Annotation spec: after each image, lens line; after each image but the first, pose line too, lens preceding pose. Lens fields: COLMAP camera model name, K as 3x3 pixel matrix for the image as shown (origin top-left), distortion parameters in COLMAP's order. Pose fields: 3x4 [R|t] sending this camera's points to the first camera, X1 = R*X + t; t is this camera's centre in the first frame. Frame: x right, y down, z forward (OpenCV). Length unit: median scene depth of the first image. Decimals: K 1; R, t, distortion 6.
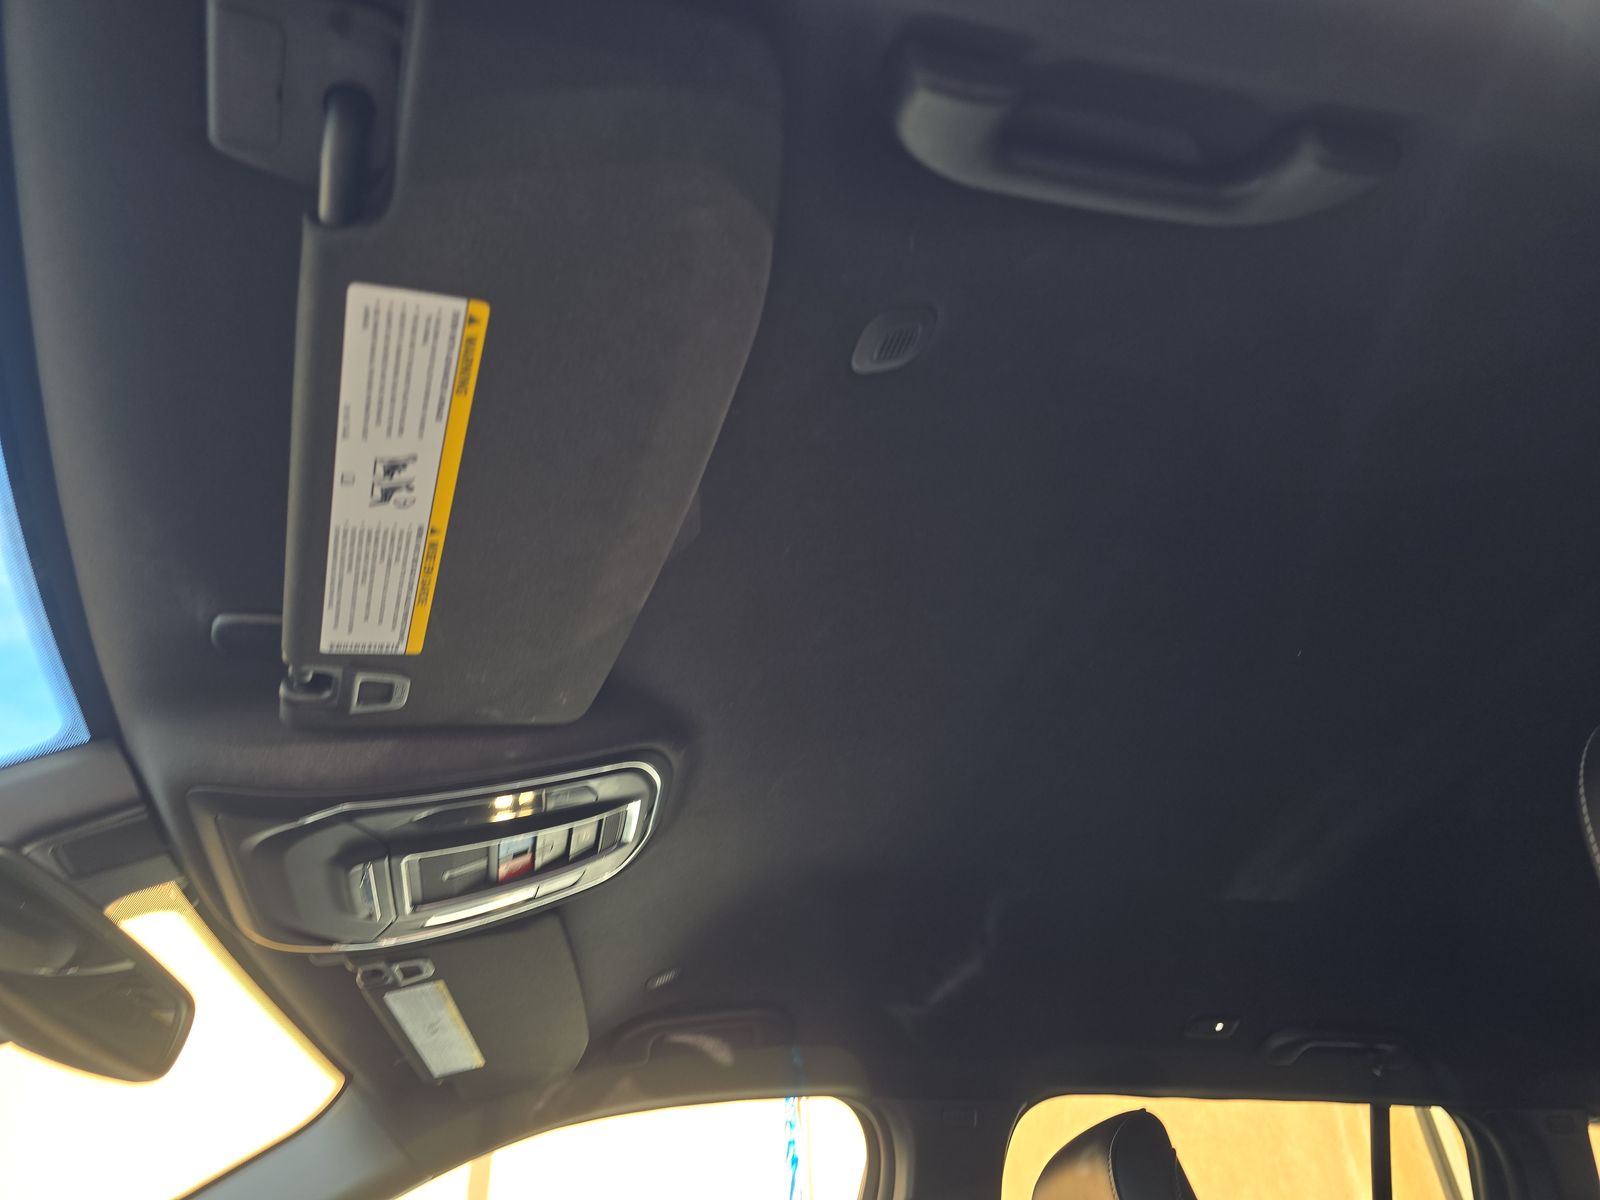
lens RADIAL K [[1101.3, 0, 800.0], [0, 1101.3, 600.0], [0, 0, 1]] dist [0.054458, -0.050356]
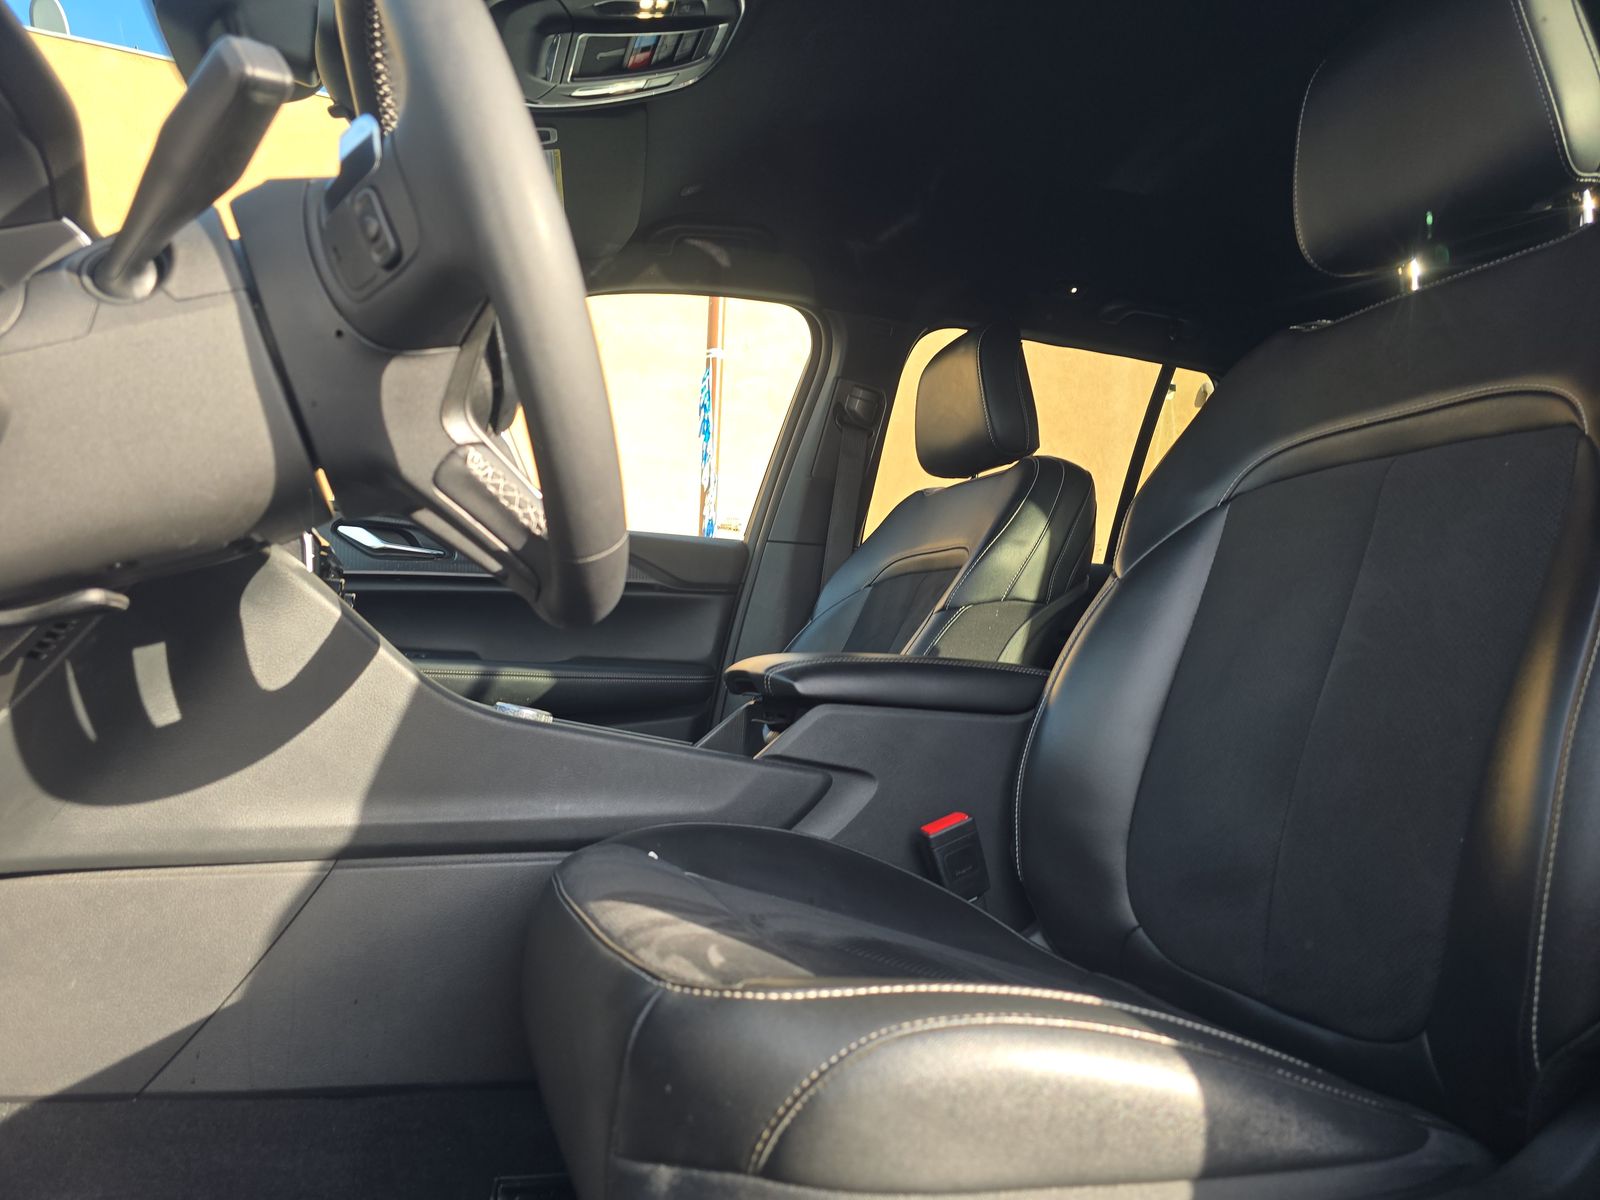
lens RADIAL K [[1101.3, 0, 800.0], [0, 1101.3, 600.0], [0, 0, 1]] dist [0.054458, -0.050356]
pose [[0.989596, 0.092122, 0.110511, -0.133223], [-0.137424, 0.832620, 0.536525, 0.016194], [-0.042588, -0.546130, 0.836617, -0.583389]]
